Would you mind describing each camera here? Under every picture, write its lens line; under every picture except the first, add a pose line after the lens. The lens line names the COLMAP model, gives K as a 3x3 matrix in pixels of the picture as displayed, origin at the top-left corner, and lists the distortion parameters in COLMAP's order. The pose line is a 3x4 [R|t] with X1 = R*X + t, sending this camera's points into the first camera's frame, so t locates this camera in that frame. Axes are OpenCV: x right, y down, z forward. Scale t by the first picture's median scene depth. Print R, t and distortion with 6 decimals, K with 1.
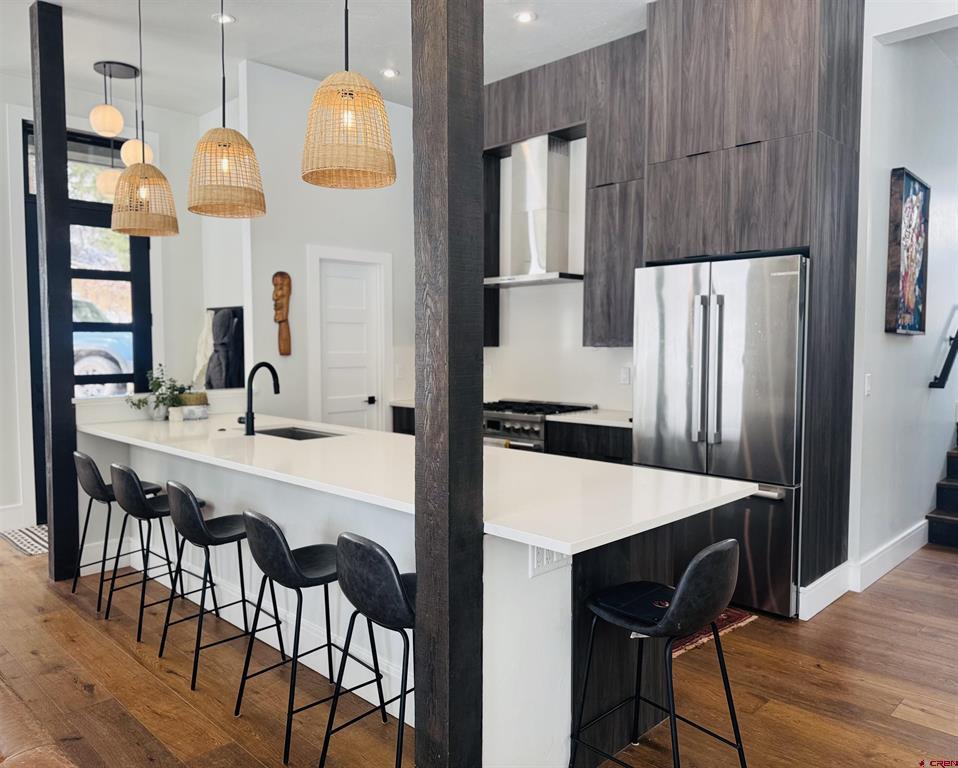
lens RADIAL K [[728.4, 0, 479.0], [0, 728.4, 384.0], [0, 0, 1]] dist [0.004494, 0.000532]
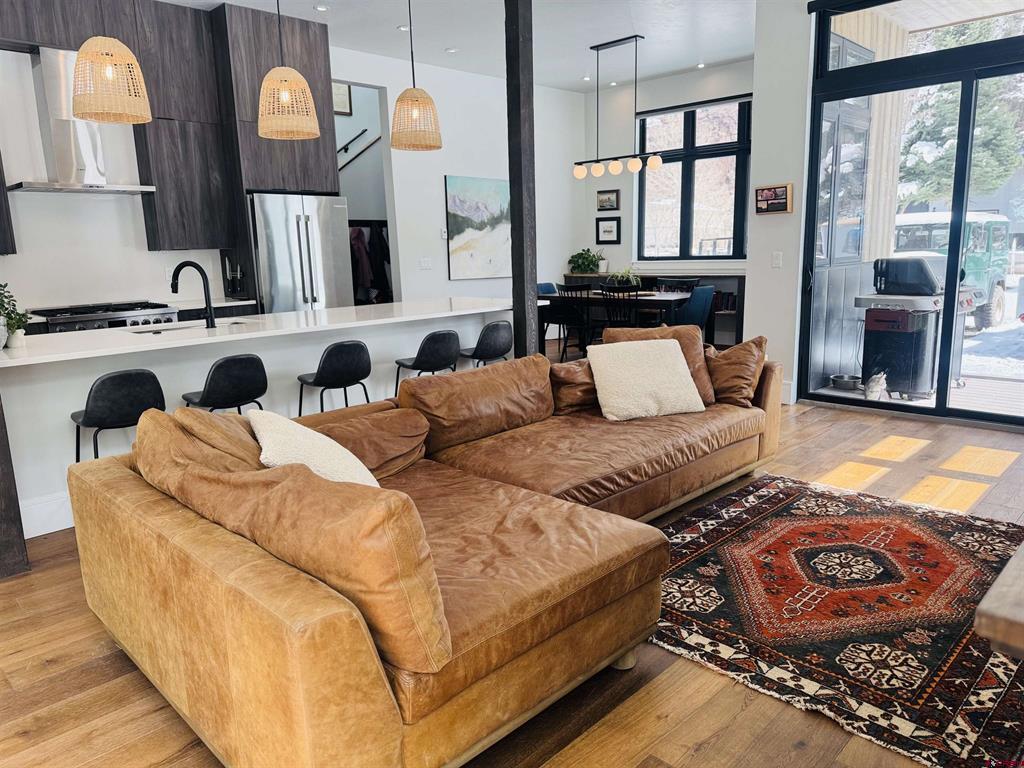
lens RADIAL K [[723.5, 0, 512.0], [0, 723.5, 384.0], [0, 0, 1]] dist [-0.002325, -0.002282]
pose [[-0.003653, -0.182174, 0.983259, -1.302032], [0.084728, 0.979674, 0.181825, -0.001103], [-0.996397, 0.083974, 0.011856, 0.488851]]
